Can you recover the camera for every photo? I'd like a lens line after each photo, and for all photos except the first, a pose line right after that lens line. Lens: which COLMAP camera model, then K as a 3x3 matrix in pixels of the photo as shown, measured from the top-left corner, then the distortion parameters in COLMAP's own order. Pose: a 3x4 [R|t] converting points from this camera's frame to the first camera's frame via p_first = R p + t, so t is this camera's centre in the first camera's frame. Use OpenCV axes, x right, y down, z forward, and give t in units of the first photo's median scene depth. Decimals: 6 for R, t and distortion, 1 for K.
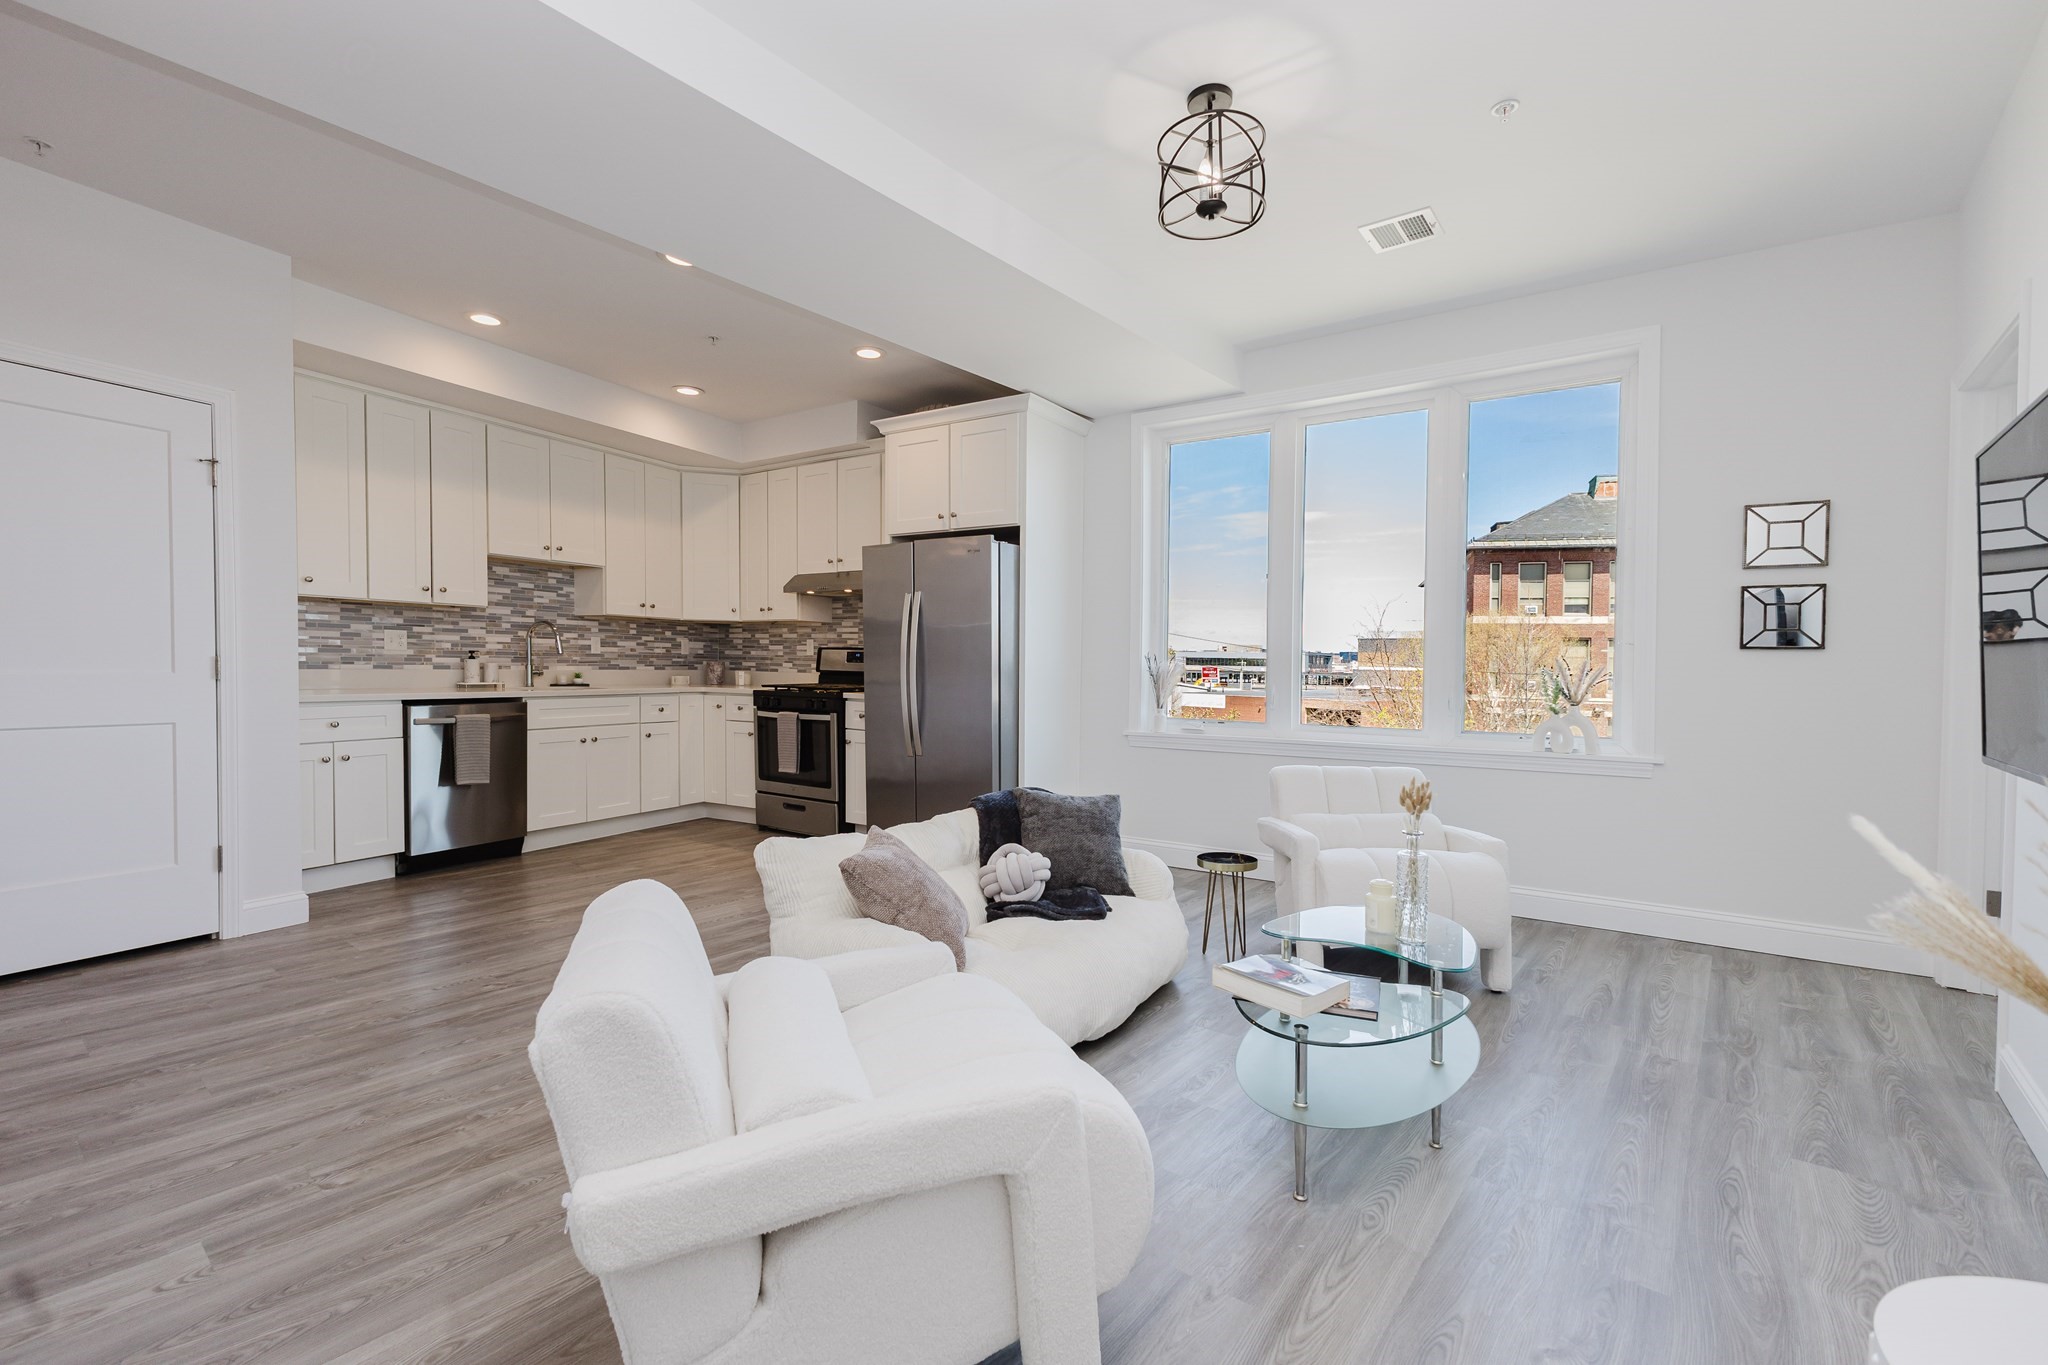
lens RADIAL K [[901.3, 0, 1021.9], [0, 901.3, 690.5], [0, 0, 1]] dist [0.012364, -0.002848]
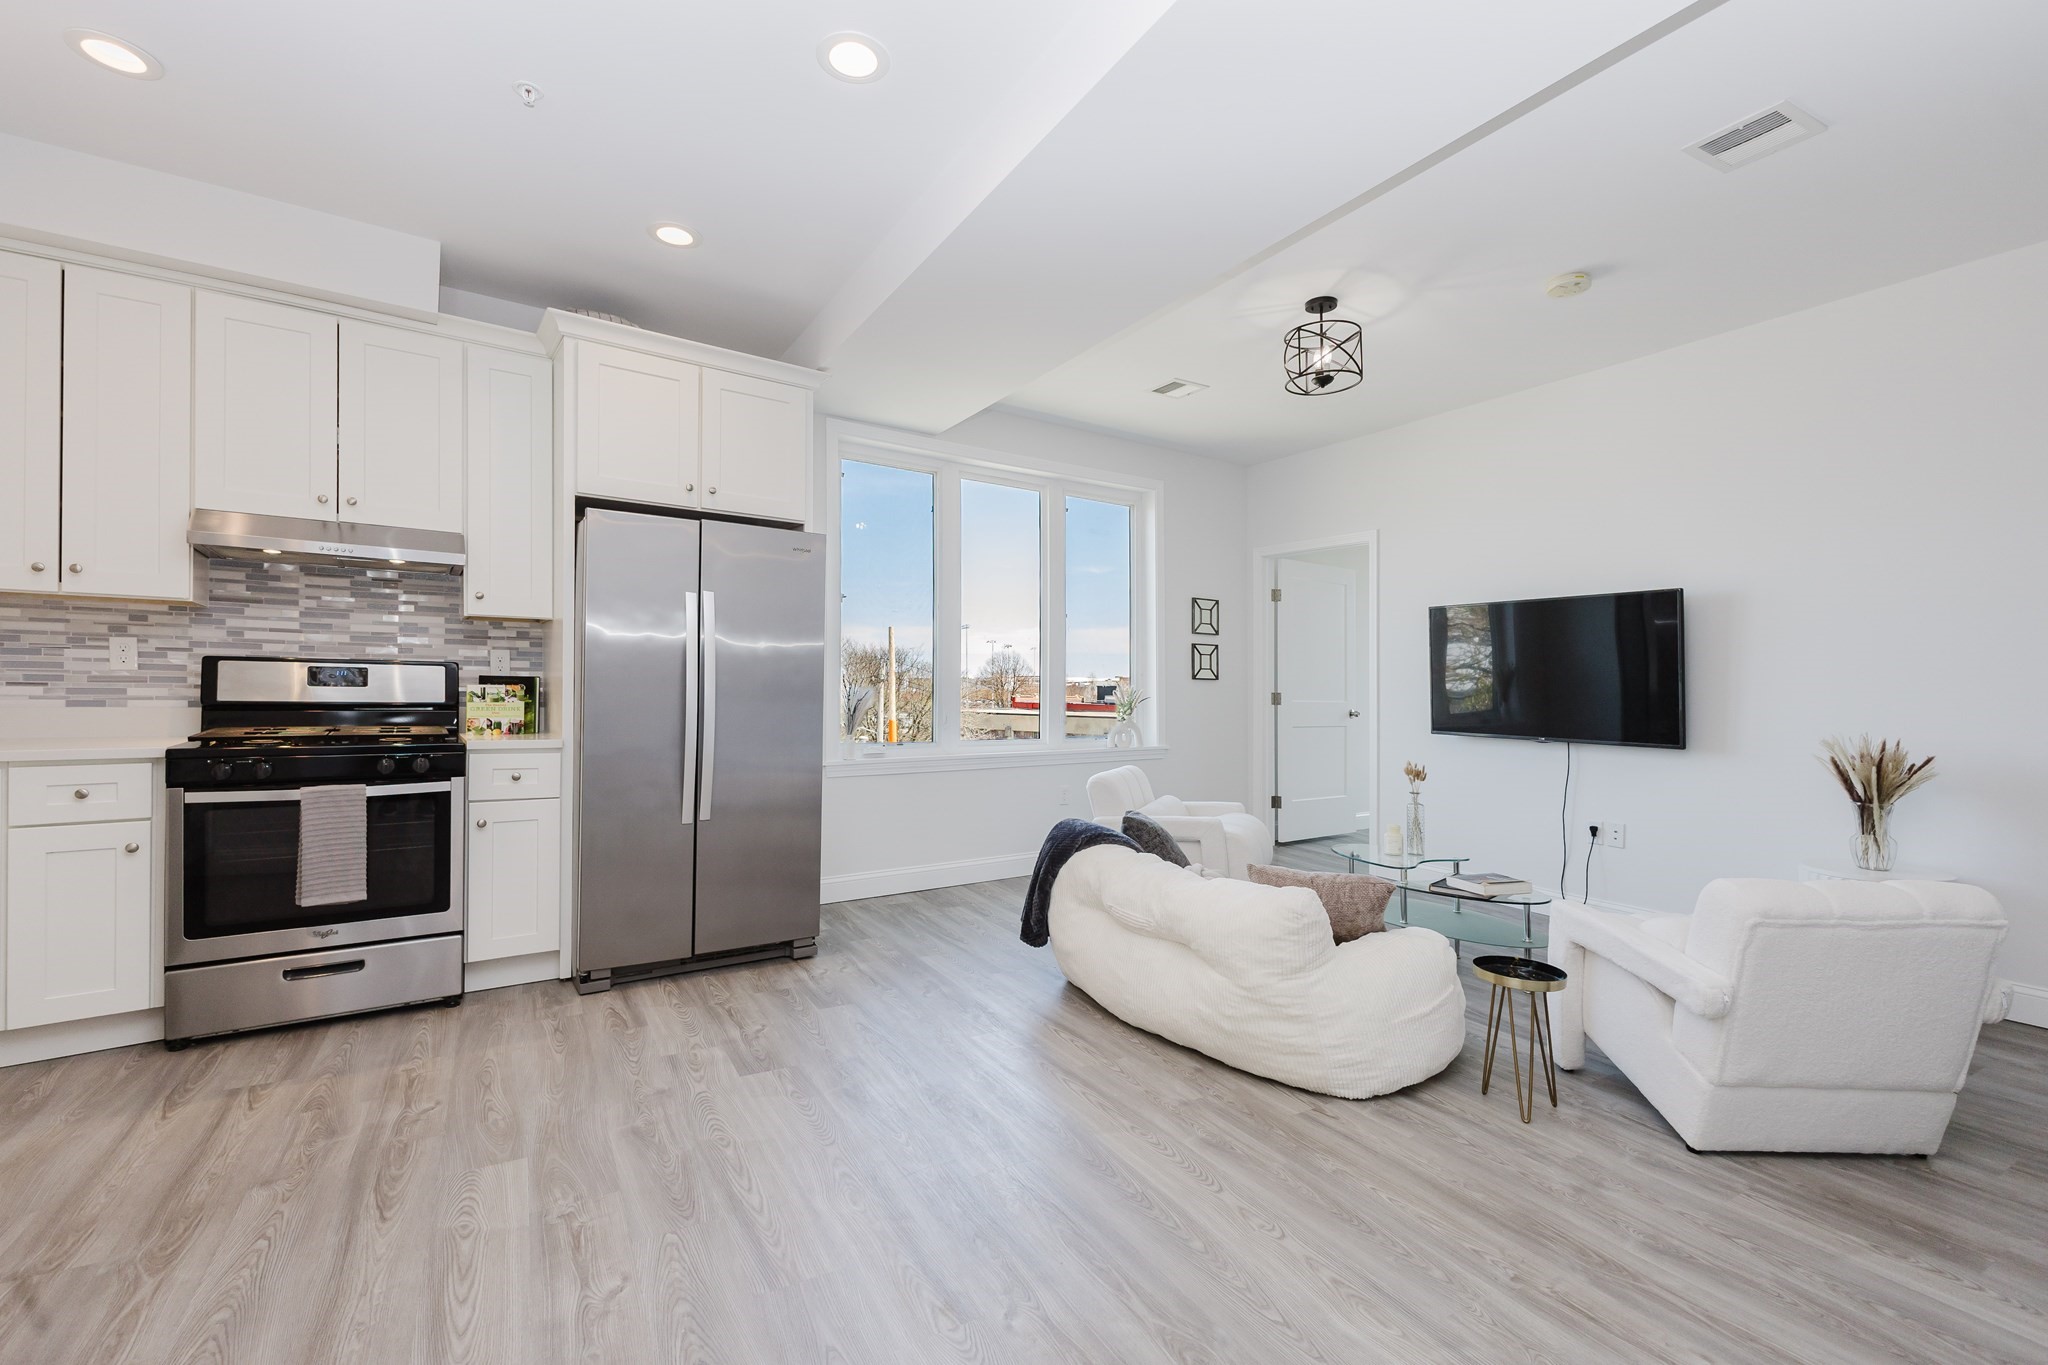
lens RADIAL K [[901.3, 0, 1019.0], [0, 901.3, 676.0], [0, 0, 1]] dist [0.012364, -0.002848]
pose [[0.354904, 0.000630, 0.934903, -0.620634], [0.016880, 0.999832, -0.007082, -0.029488], [-0.934751, 0.018295, 0.354833, 0.456838]]
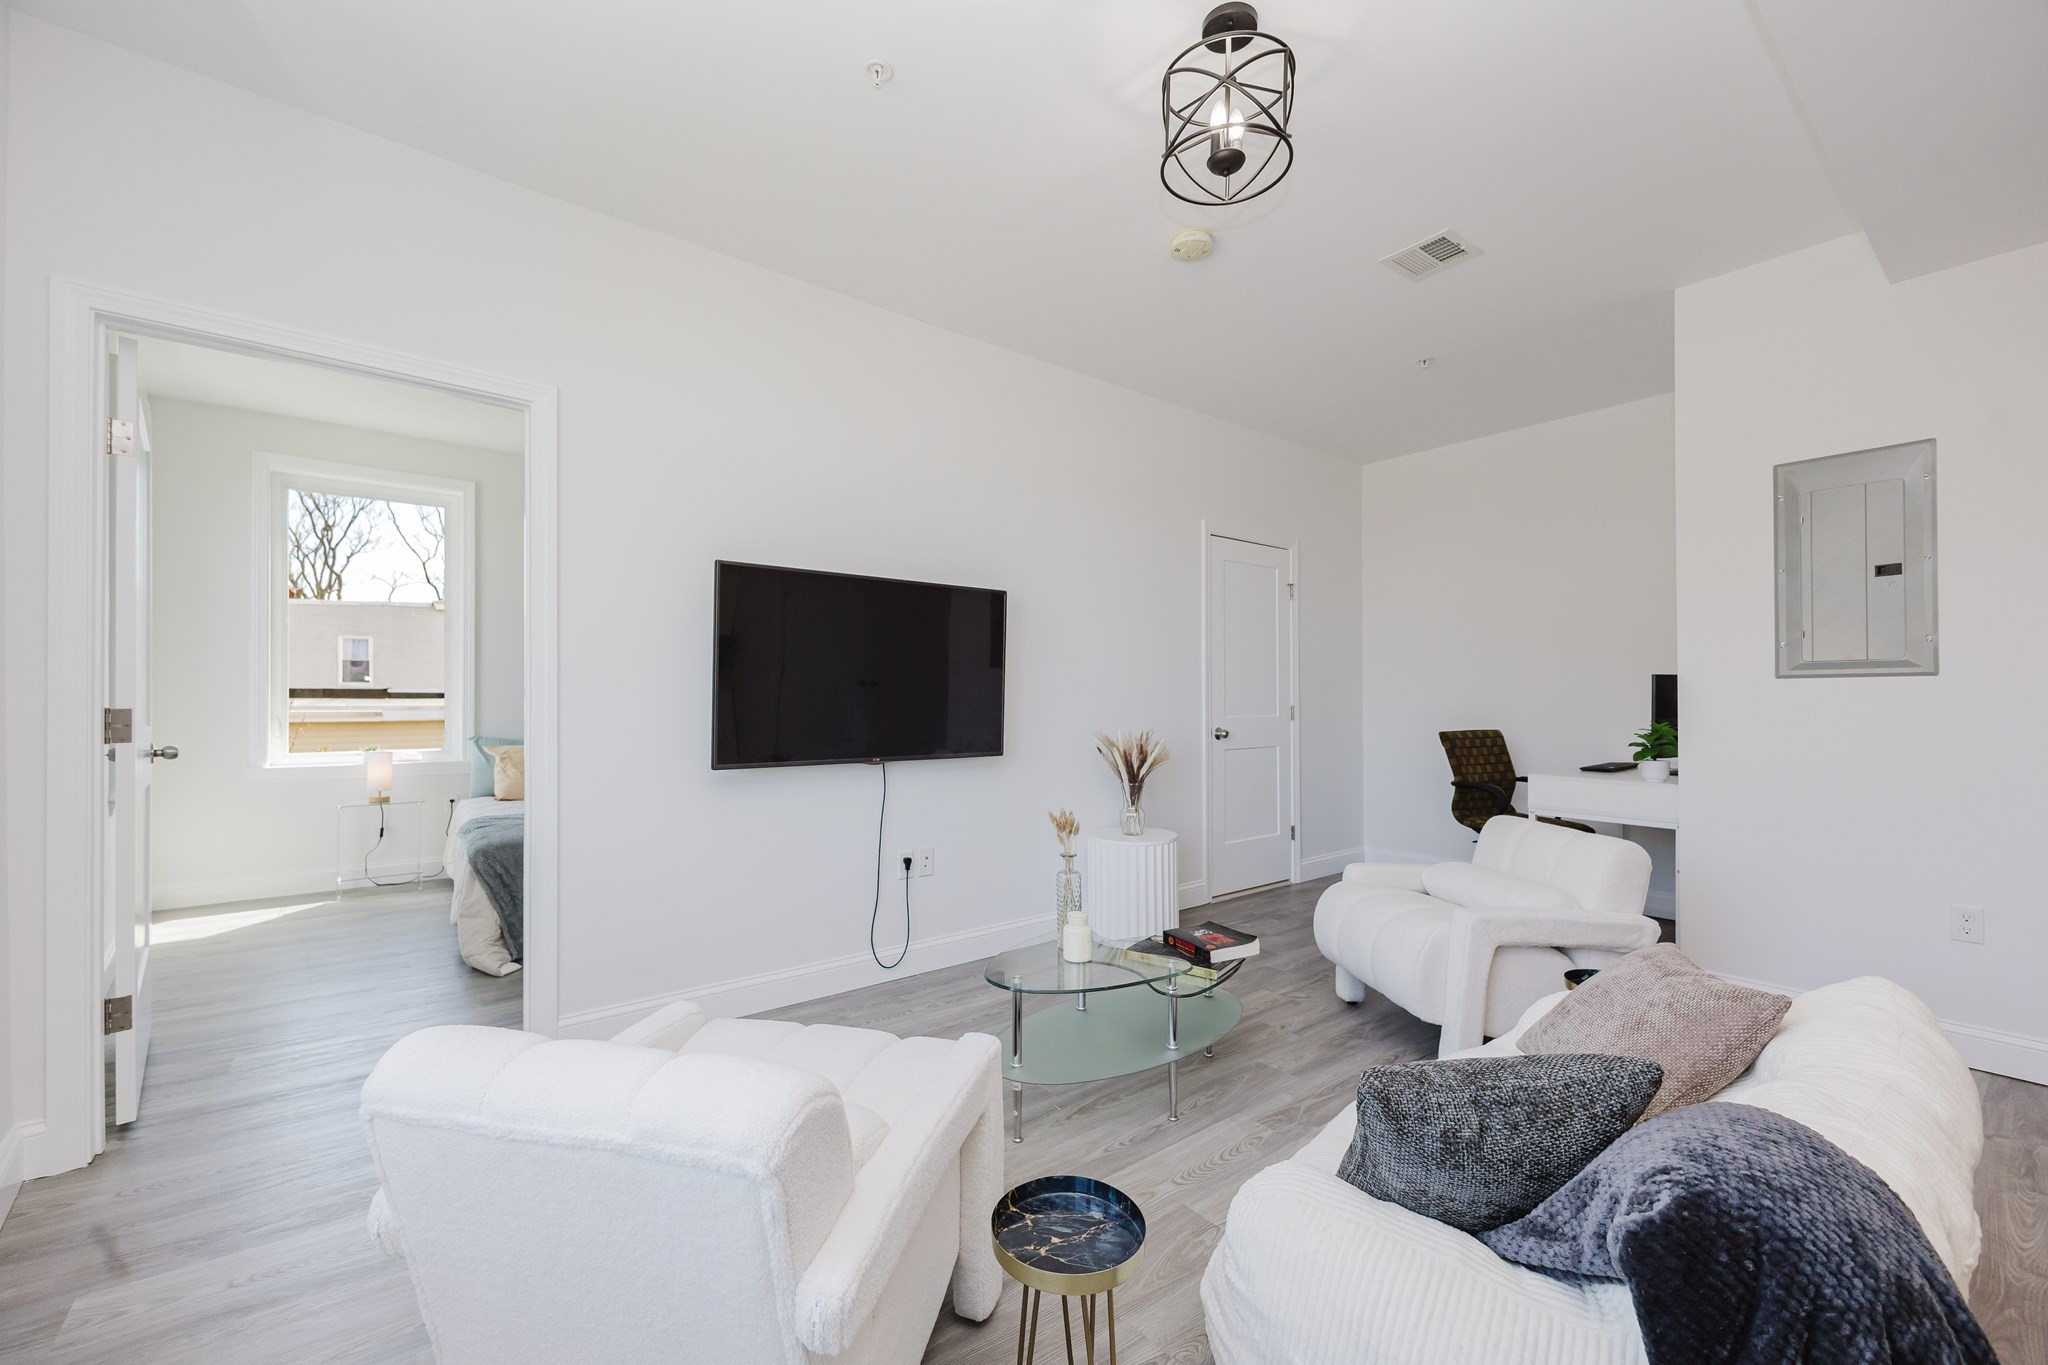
lens RADIAL K [[878.9, 0, 1018.0], [0, 878.9, 693.0], [0, 0, 1]] dist [-0.008167, -0.000500]
pose [[-0.974177, -0.015606, 0.225244, 0.099864], [-0.011953, 0.999774, 0.017576, -0.025517], [-0.225467, 0.014430, -0.974144, 0.876801]]
